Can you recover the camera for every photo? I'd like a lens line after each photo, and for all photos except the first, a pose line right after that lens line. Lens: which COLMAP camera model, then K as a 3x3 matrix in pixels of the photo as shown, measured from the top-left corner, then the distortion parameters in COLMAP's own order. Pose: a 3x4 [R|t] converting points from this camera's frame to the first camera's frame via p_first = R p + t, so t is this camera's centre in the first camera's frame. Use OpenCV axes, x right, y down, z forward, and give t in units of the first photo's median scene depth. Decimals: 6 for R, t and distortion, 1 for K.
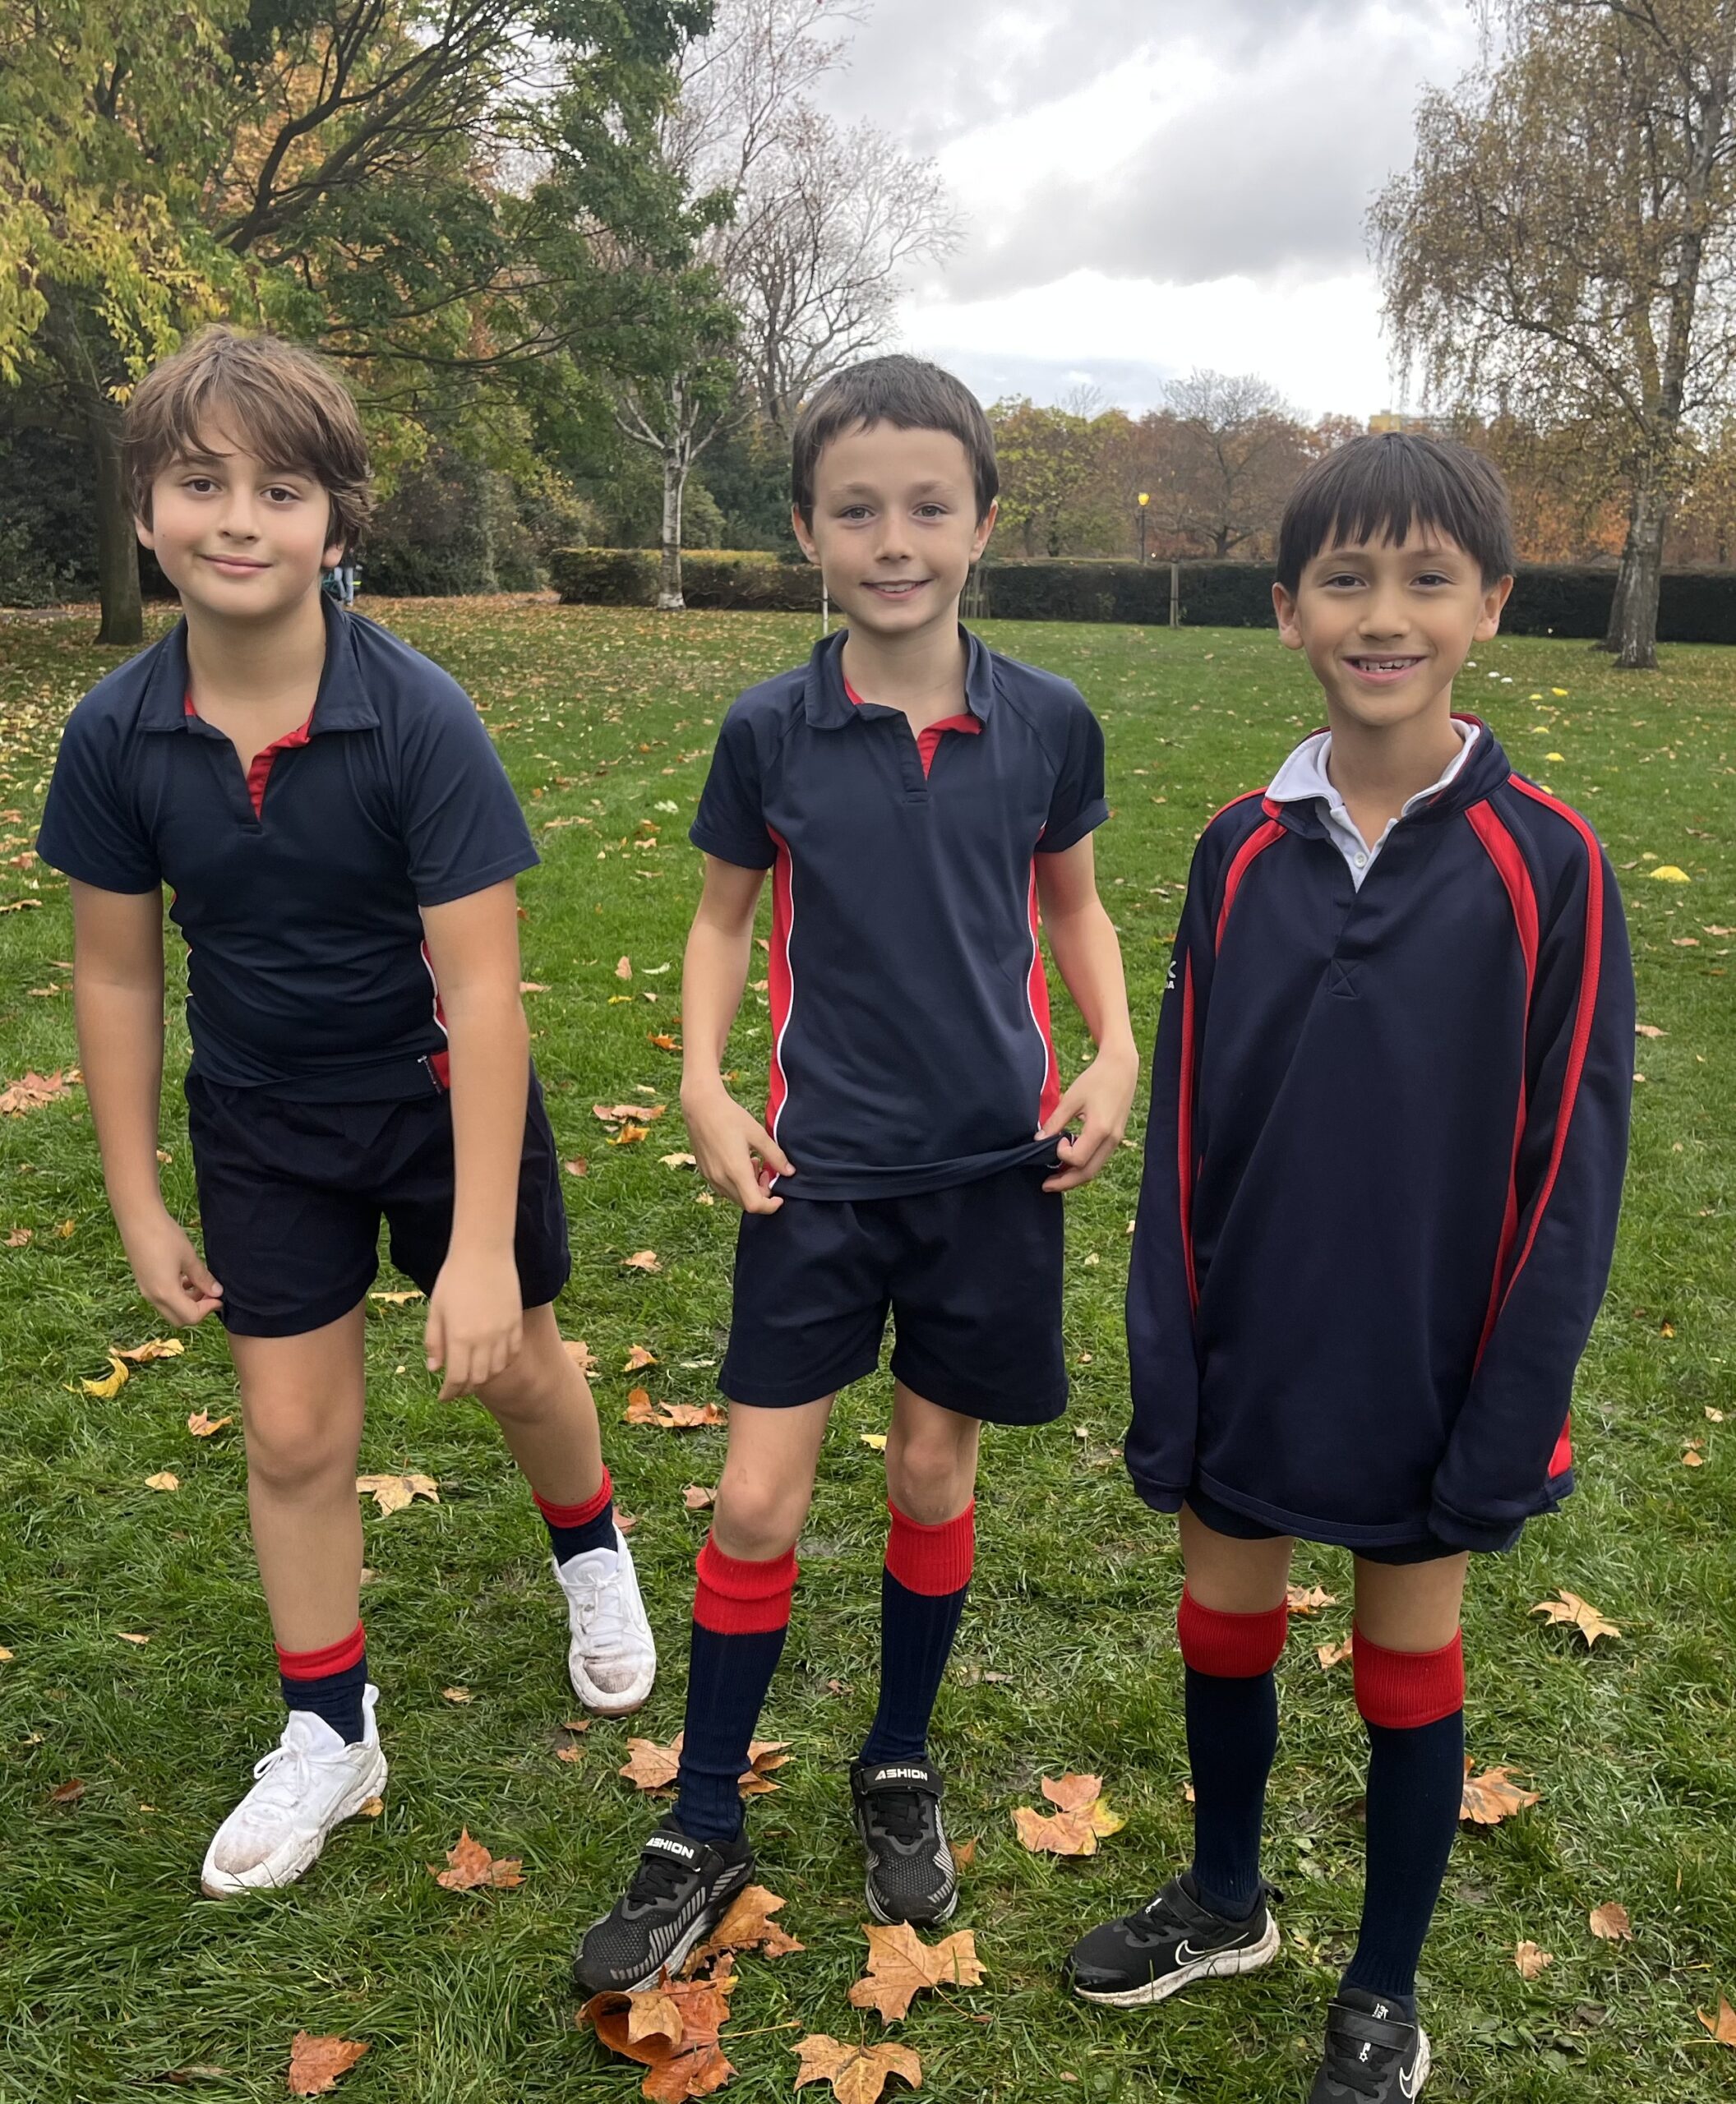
lens RADIAL K [[1737.4, 0, 866.9], [0, 1737.4, 1058.7], [0, 0, 1]] dist [-0.008934, 0.010797]
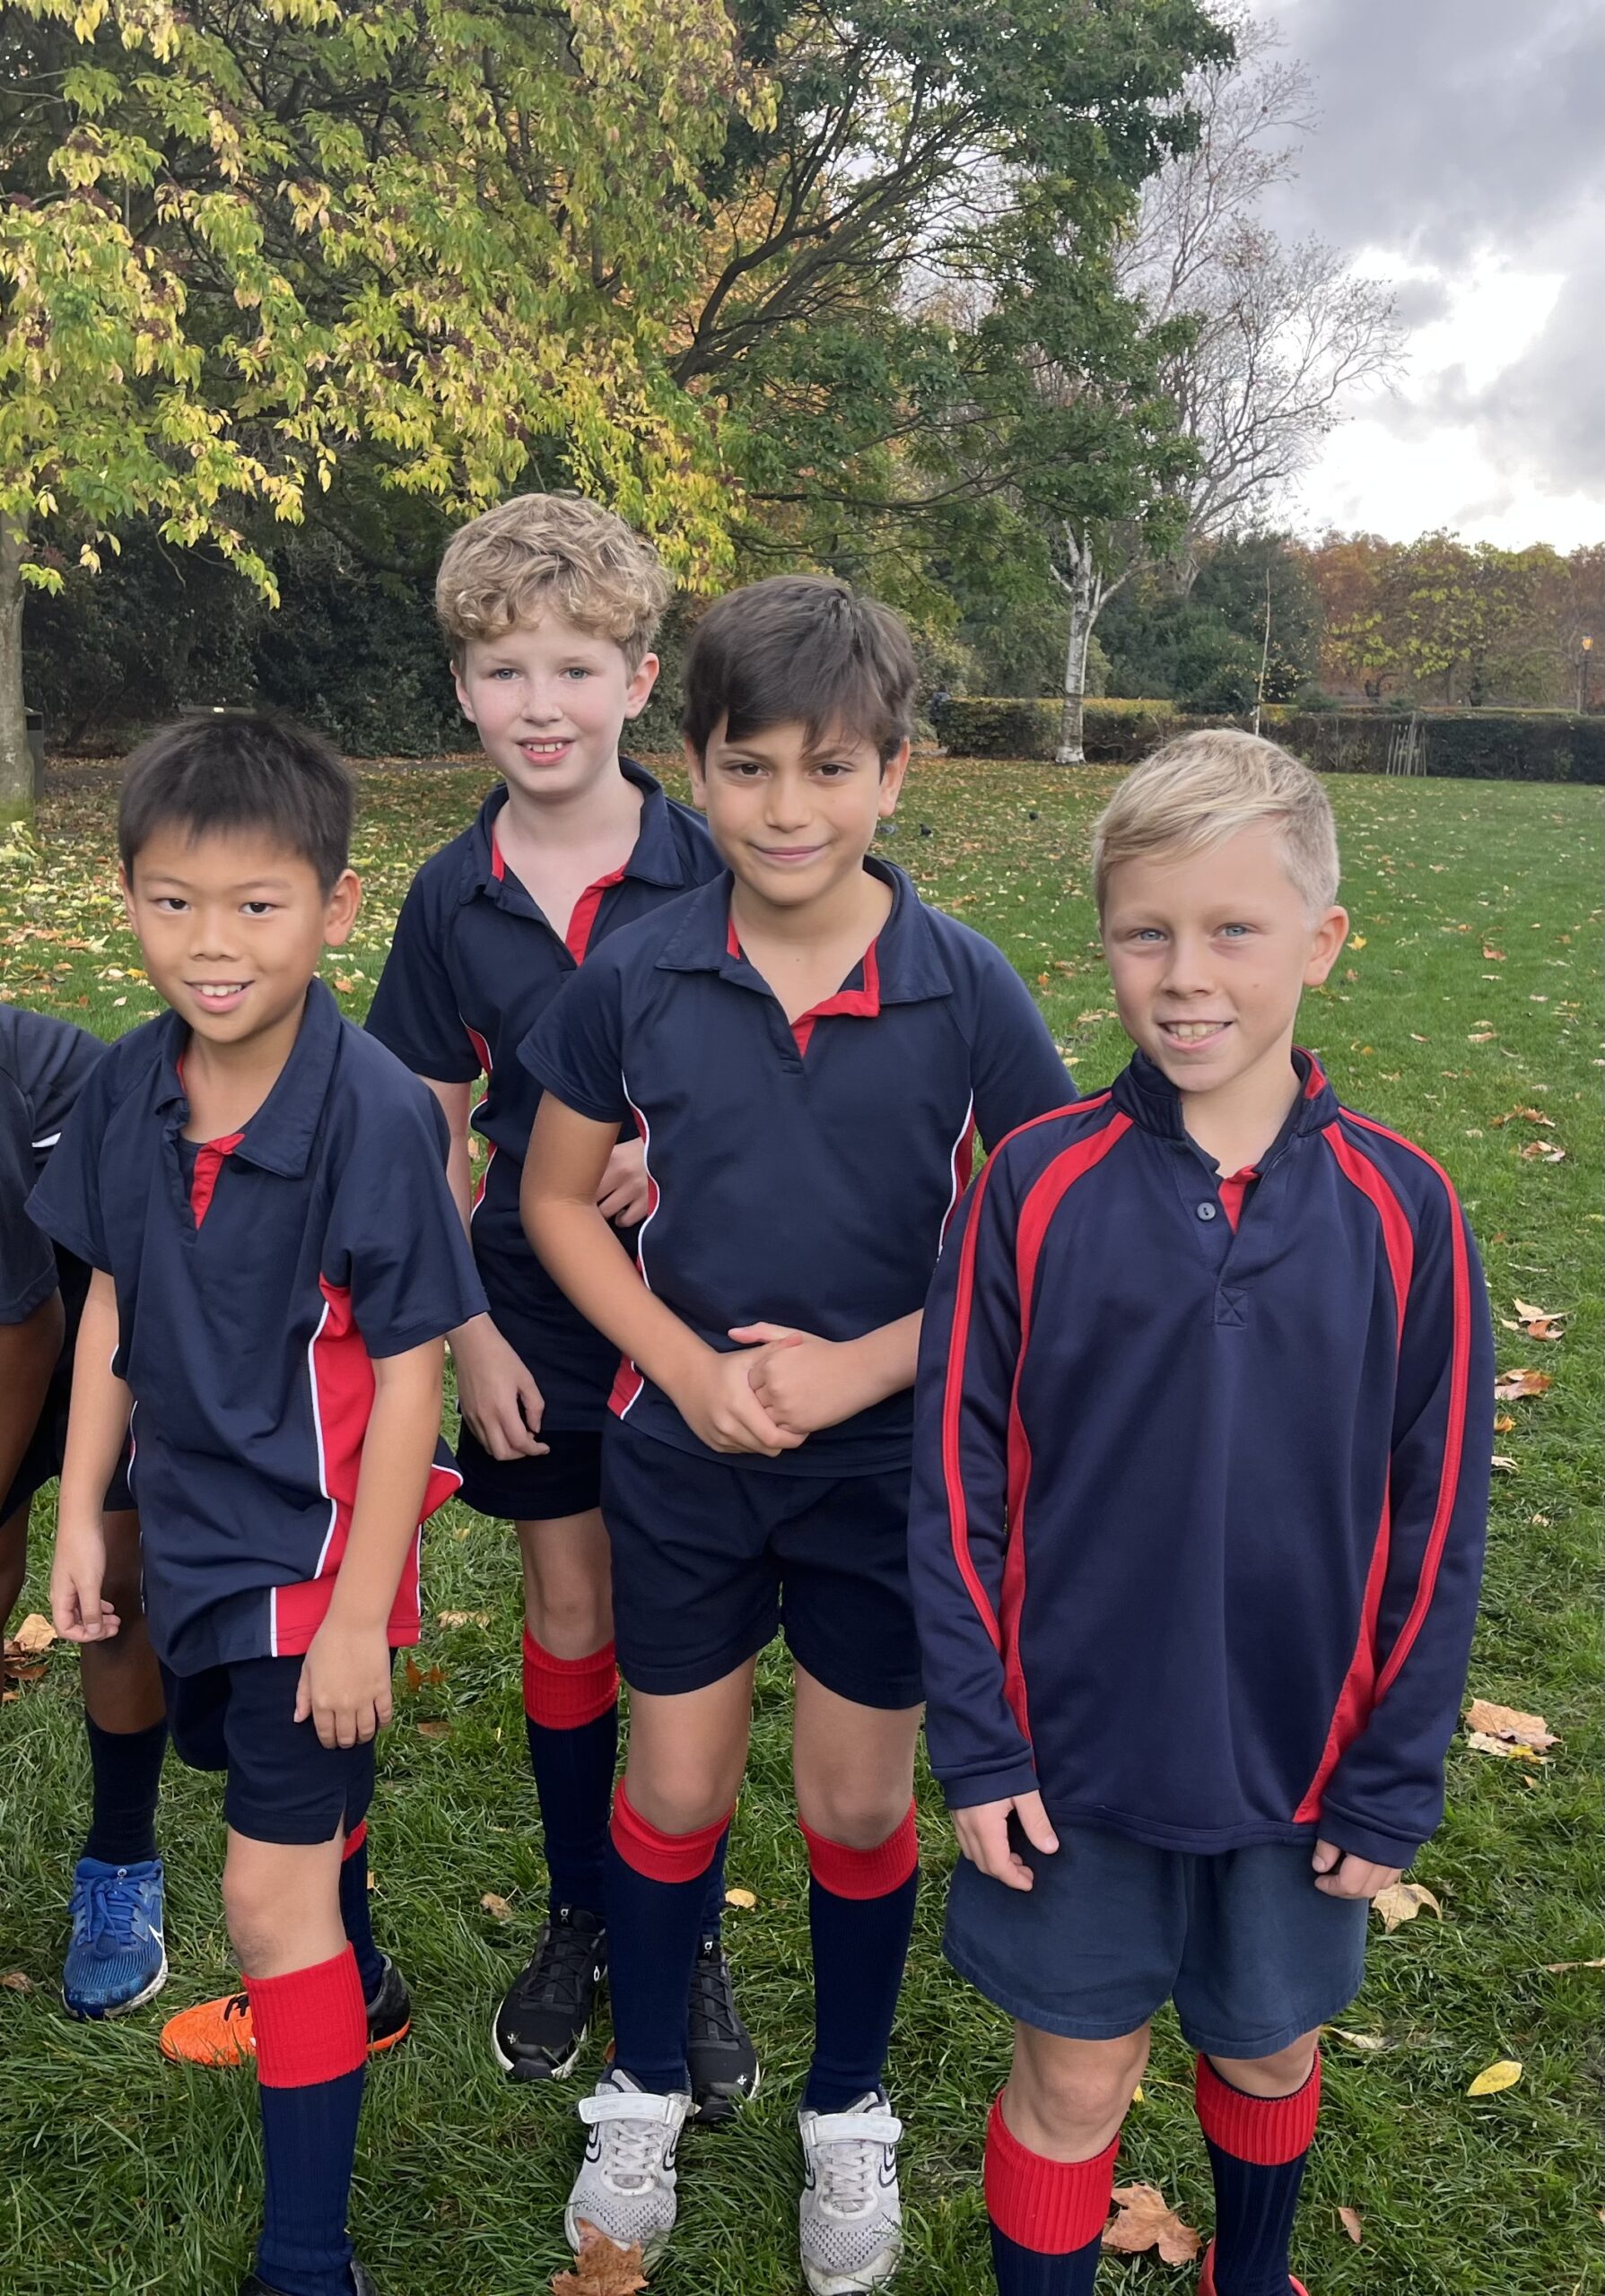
lens RADIAL K [[1855.5, 0, 803.9], [0, 1855.5, 1142.5], [0, 0, 1]] dist [0.002800, -0.004756]
pose [[0.989048, 0.038277, -0.142541, -0.114651], [-0.043996, 0.998339, -0.037186, -0.017375], [0.140881, 0.043050, 0.989090, 0.017322]]
